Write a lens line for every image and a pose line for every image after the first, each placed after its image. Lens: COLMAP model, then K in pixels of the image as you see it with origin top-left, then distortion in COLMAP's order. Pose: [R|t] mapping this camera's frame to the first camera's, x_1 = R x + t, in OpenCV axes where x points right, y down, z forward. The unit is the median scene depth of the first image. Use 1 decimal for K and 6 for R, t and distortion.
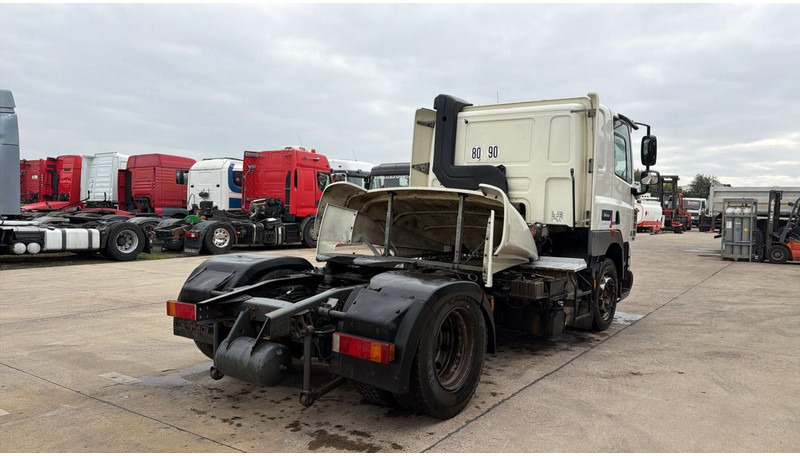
lens RADIAL K [[608.6, 0, 400.0], [0, 608.6, 228.0], [0, 0, 1]] dist [0.006564, -0.002075]
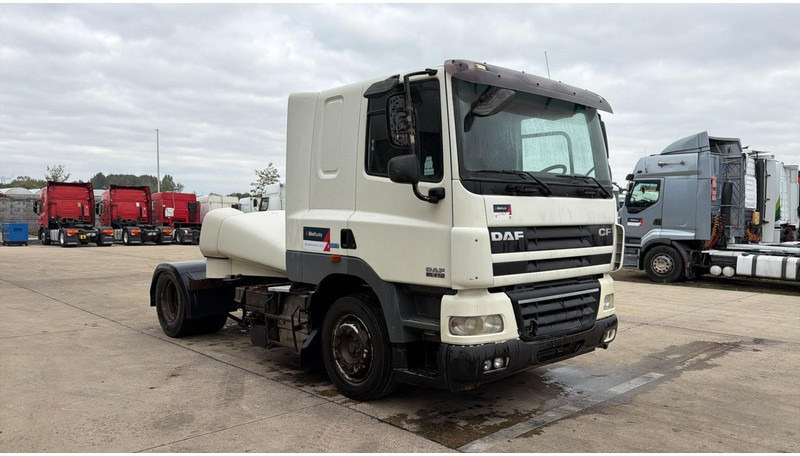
lens RADIAL K [[597.3, 0, 398.6], [0, 597.3, 231.9], [0, 0, 1]] dist [0.010714, 0.001630]
pose [[-0.223283, -0.005579, -0.974738, 0.599426], [-0.042688, 0.999080, 0.004060, -0.017466], [0.973818, 0.042516, -0.223316, 0.722705]]
